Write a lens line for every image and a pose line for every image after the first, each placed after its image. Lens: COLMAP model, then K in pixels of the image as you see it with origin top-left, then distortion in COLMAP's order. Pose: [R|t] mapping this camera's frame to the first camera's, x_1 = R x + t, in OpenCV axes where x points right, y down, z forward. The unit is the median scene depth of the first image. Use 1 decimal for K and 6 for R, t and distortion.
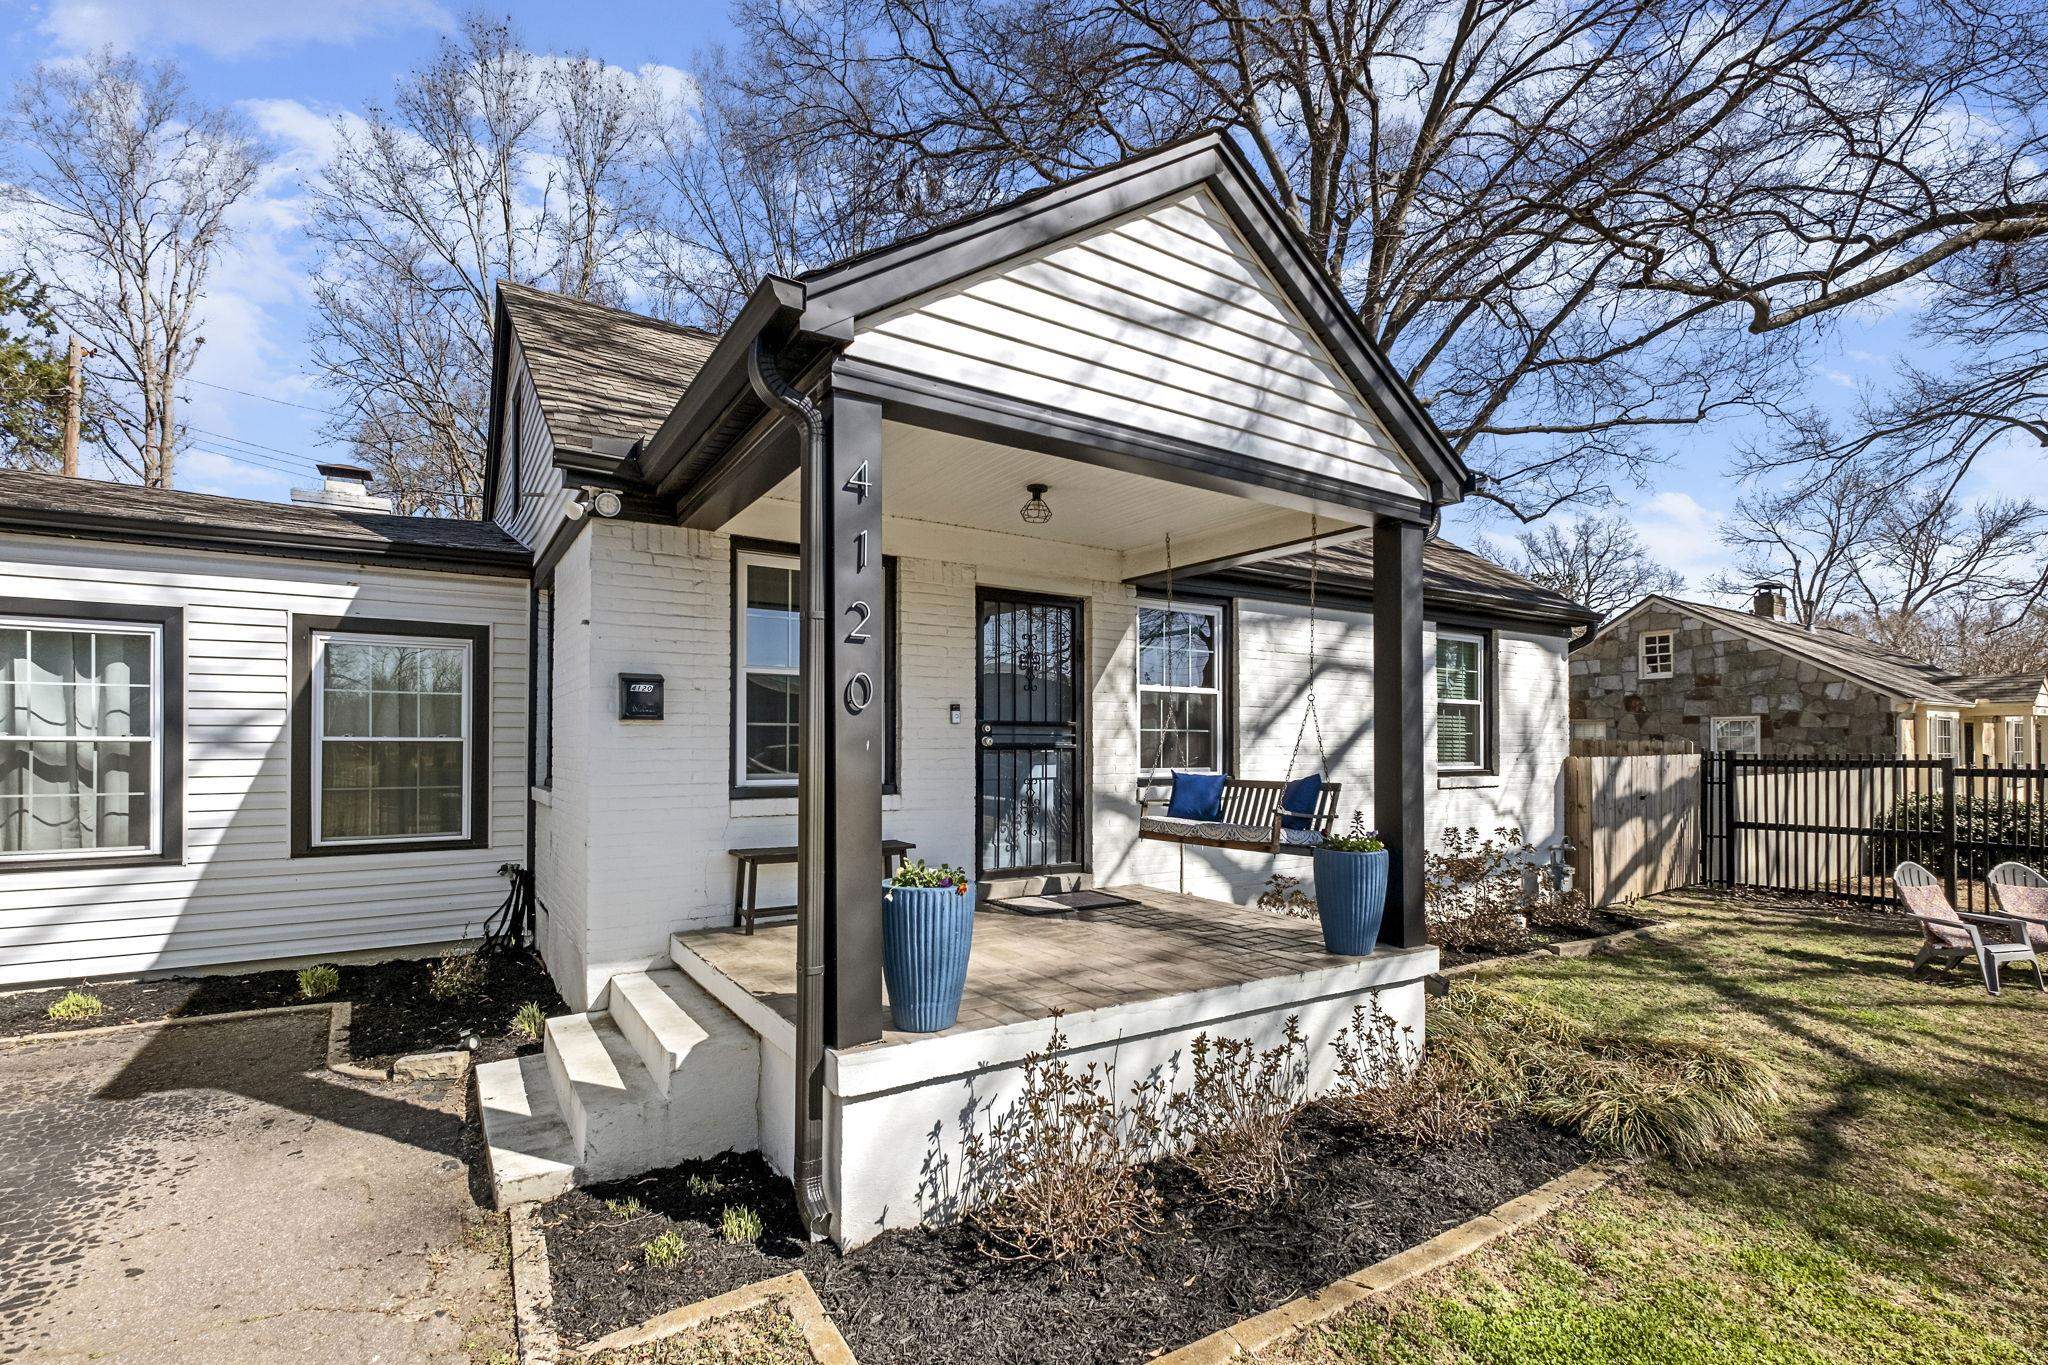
lens RADIAL K [[924.2, 0, 1017.1], [0, 924.2, 733.4], [0, 0, 1]] dist [-0.001733, -0.000514]
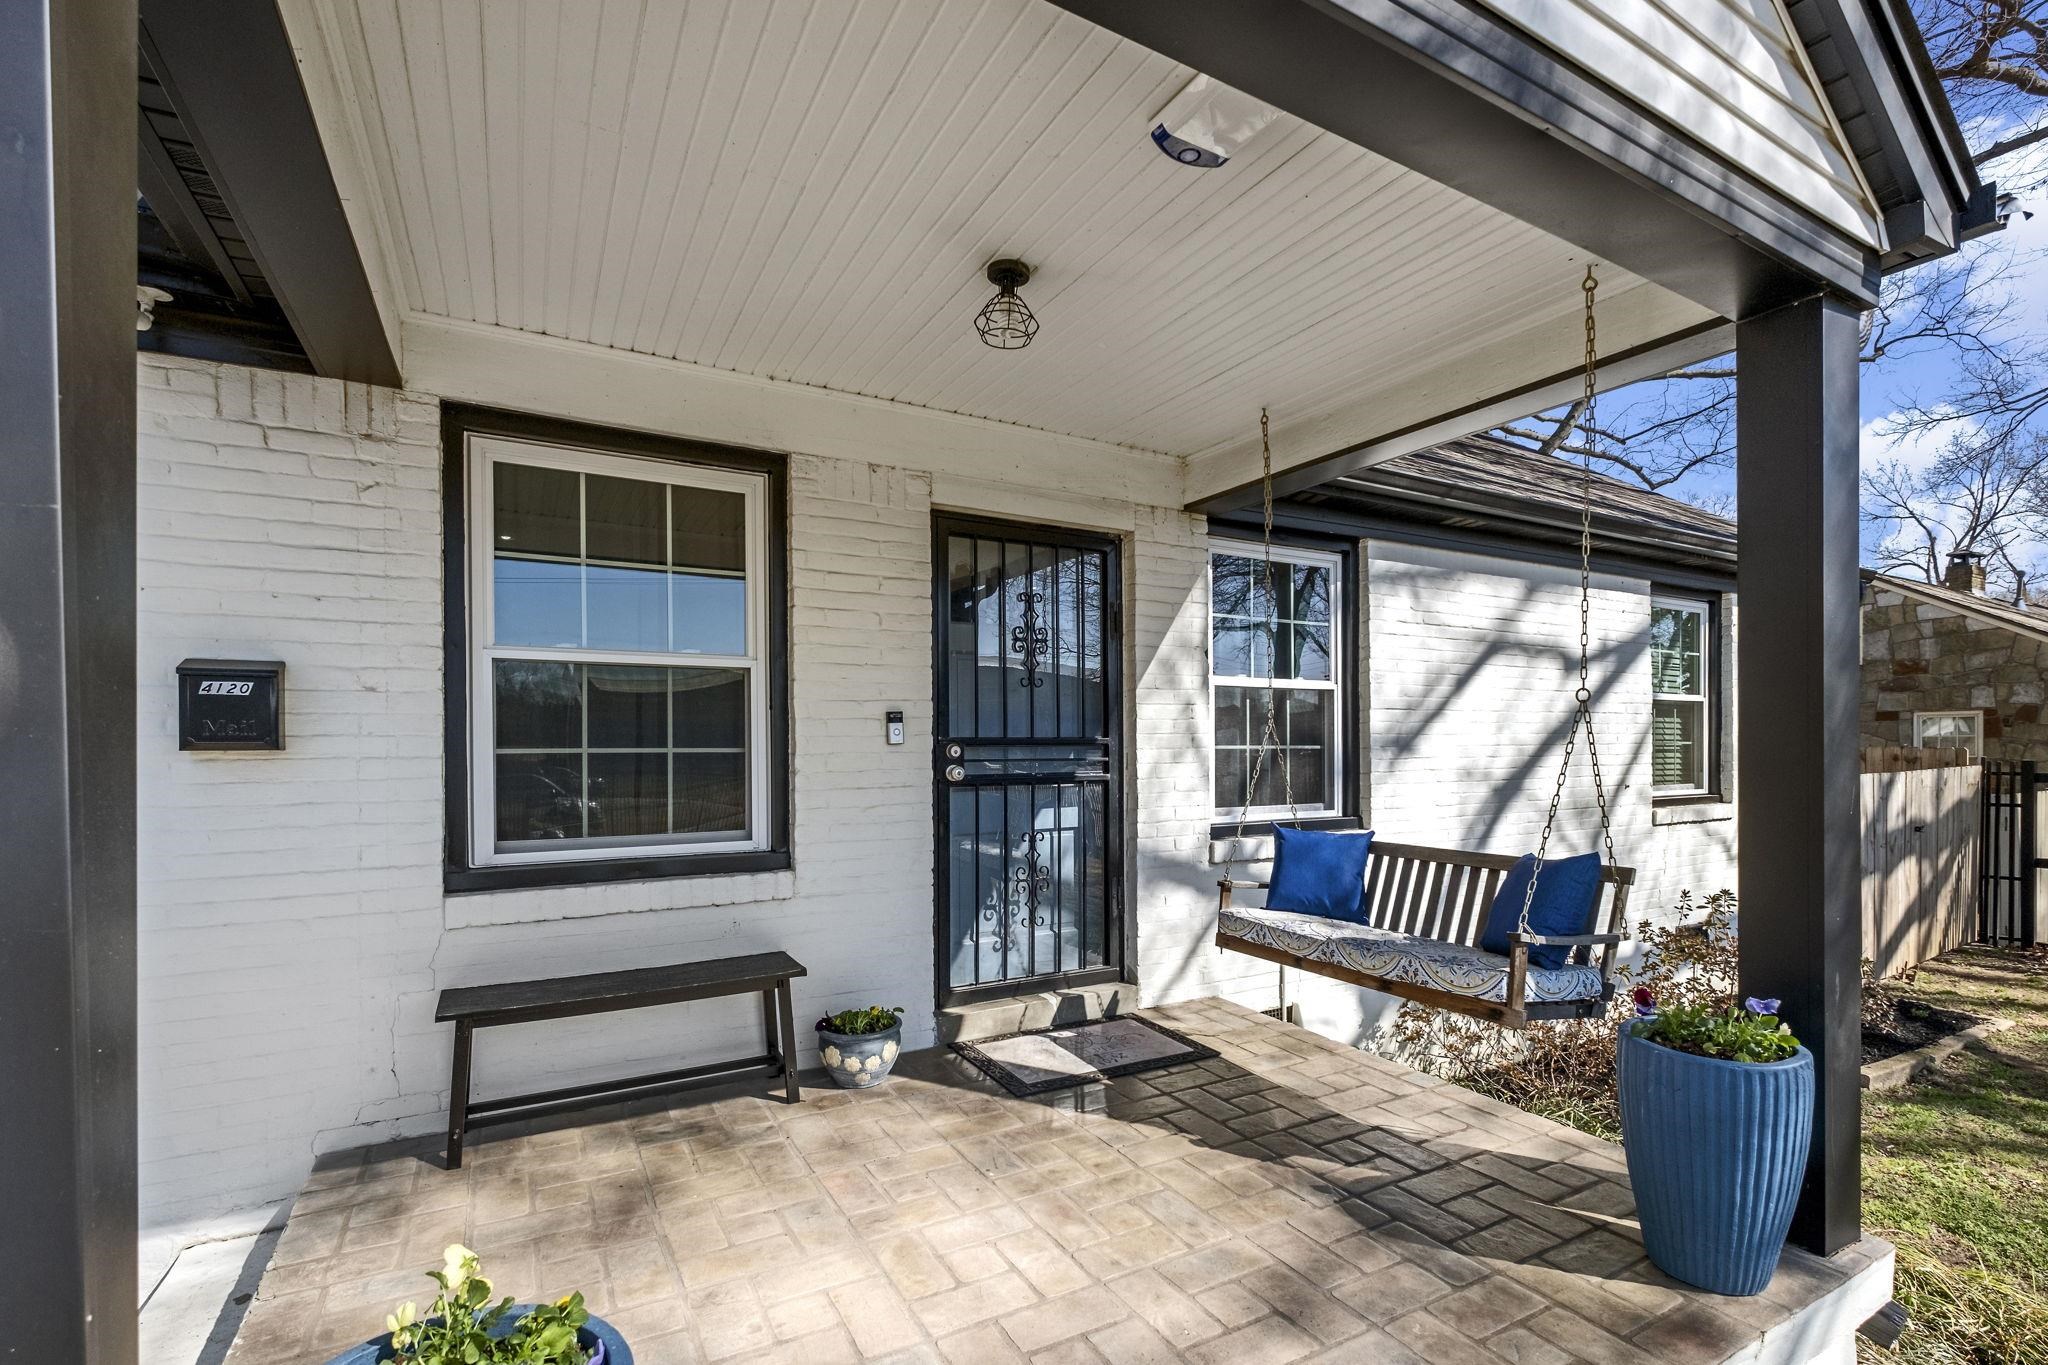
lens RADIAL K [[924.2, 0, 1017.1], [0, 924.2, 733.4], [0, 0, 1]] dist [-0.001733, -0.000514]
pose [[0.997689, -0.005332, -0.067733, 0.043492], [0.005553, 0.999980, 0.003079, -0.016900], [0.067715, -0.003448, 0.997699, 0.378327]]
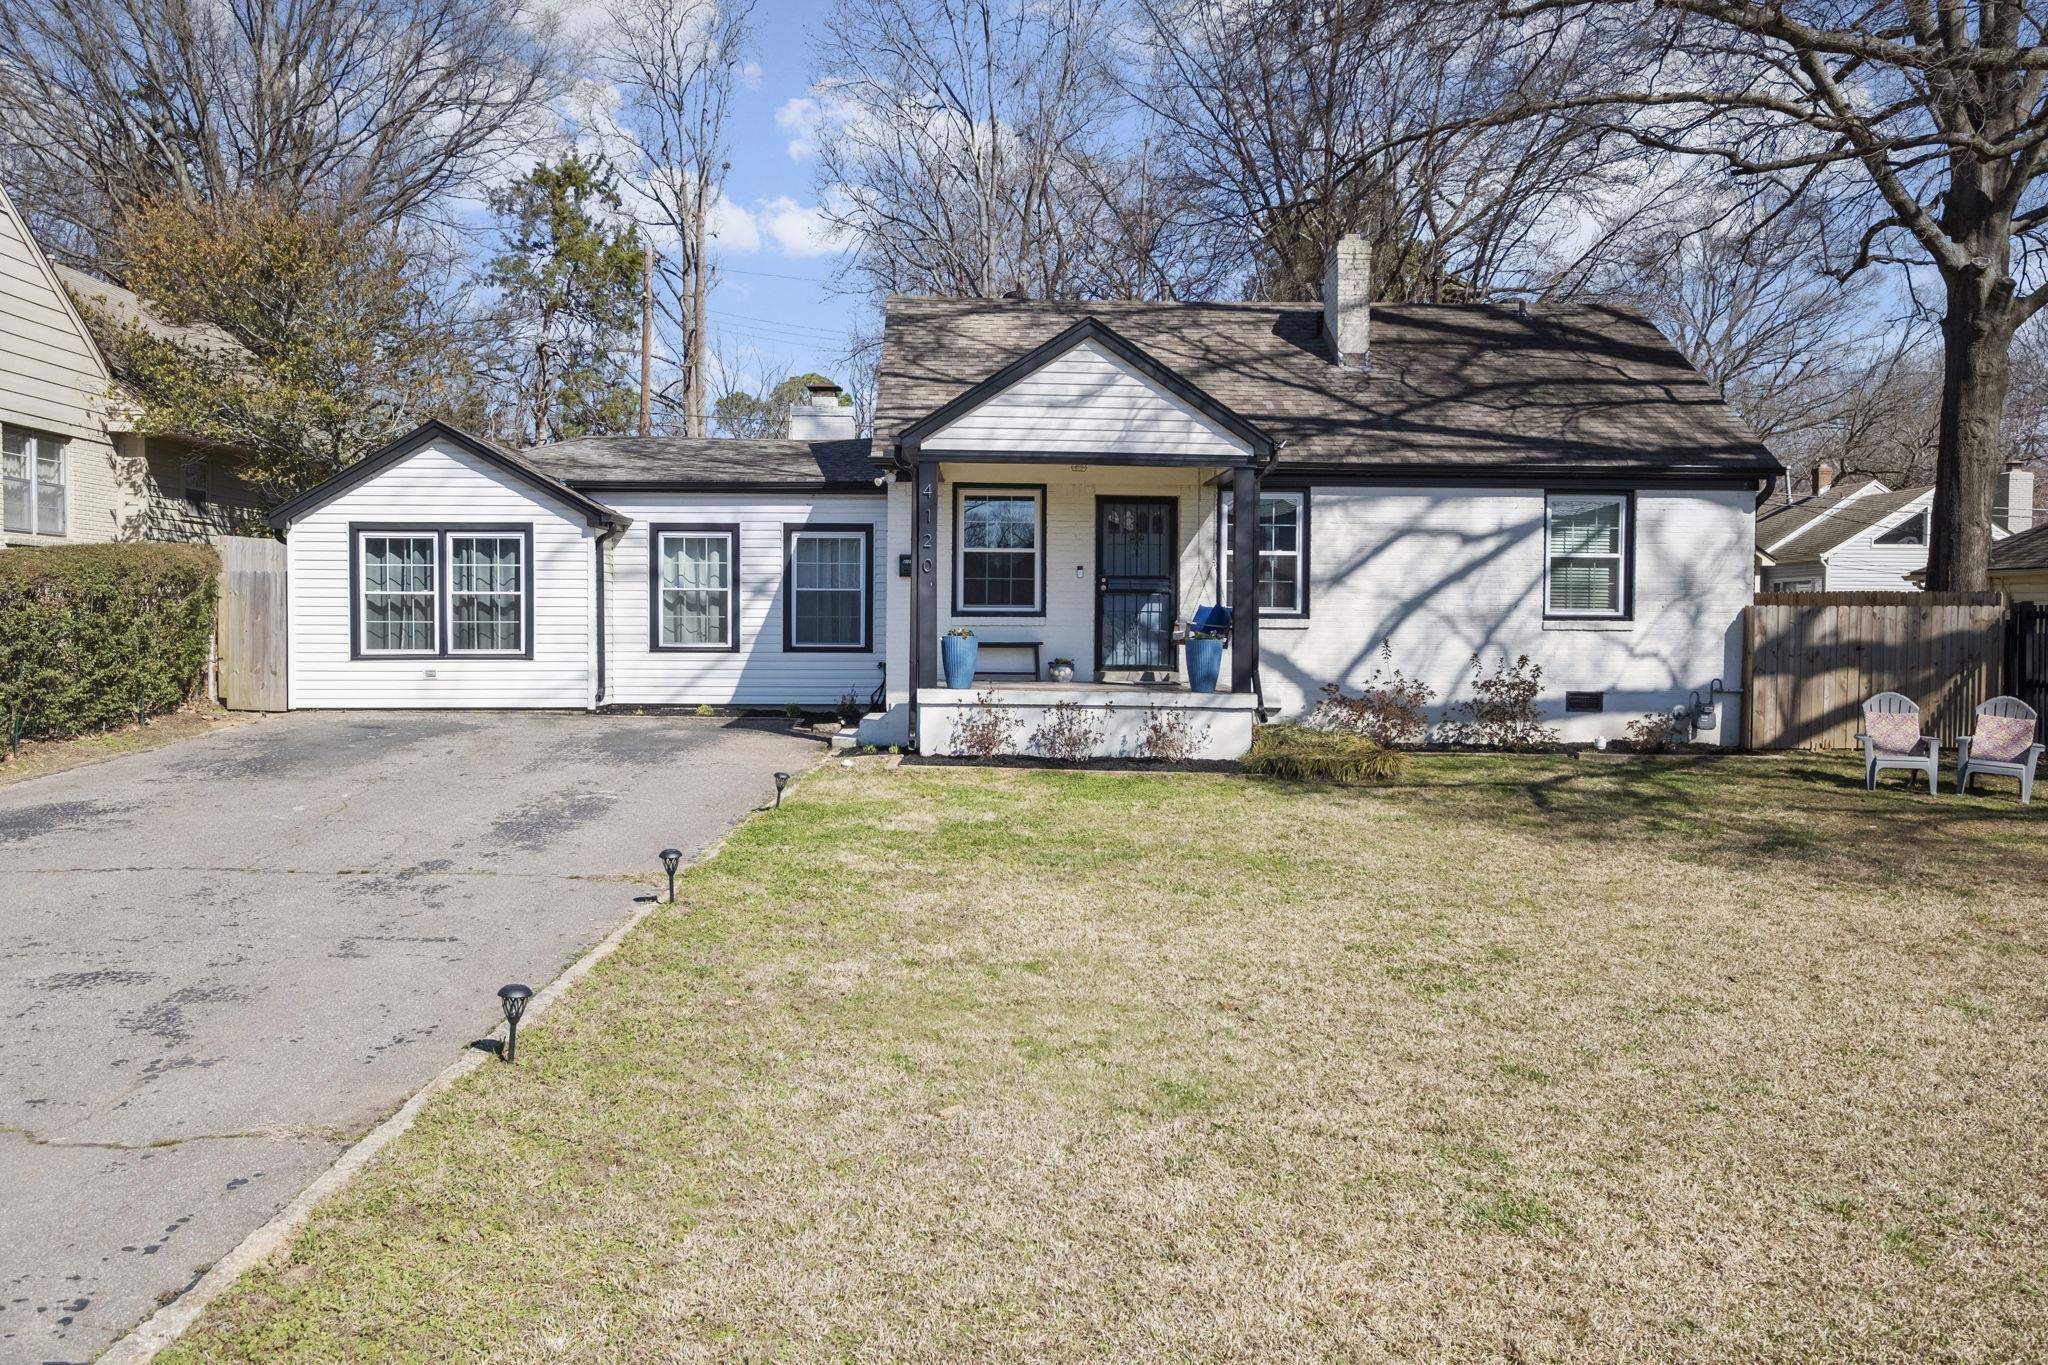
lens RADIAL K [[1548.3, 0, 1024.0], [0, 1548.3, 682.5], [0, 0, 1]] dist [-0.028903, -0.000942]
pose [[0.860710, 0.024618, -0.508500, 1.186011], [0.001359, 0.998715, 0.050652, 0.034342], [0.509094, -0.044288, 0.859571, -1.401038]]
